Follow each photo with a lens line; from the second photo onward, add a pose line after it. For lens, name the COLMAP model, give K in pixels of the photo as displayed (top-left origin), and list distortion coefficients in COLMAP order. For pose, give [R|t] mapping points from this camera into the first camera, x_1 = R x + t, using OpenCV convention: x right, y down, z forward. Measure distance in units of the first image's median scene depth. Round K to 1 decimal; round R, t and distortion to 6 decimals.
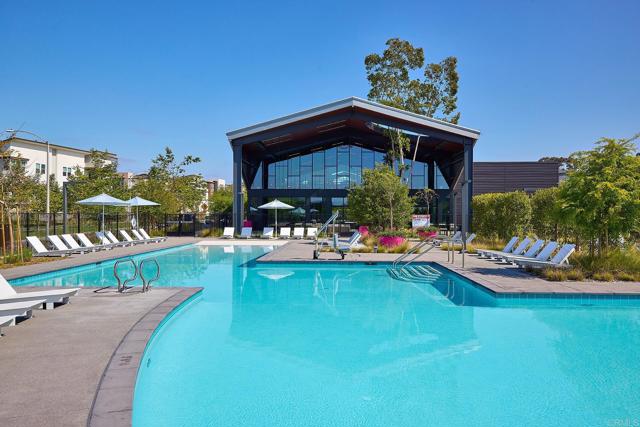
lens RADIAL K [[511.7, 0, 319.6], [0, 511.7, 210.0], [0, 0, 1]] dist [0.038286, -0.003039]
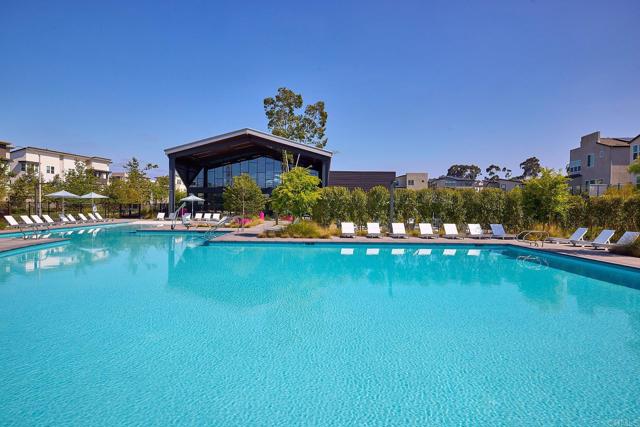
lens RADIAL K [[402.1, 0, 320.6], [0, 402.1, 219.0], [0, 0, 1]] dist [-0.001025, 0.000607]
pose [[0.998204, 0.009062, 0.059209, 0.188211], [-0.011493, 0.999100, 0.040841, -0.001565], [-0.058786, -0.041448, 0.997410, -0.184919]]
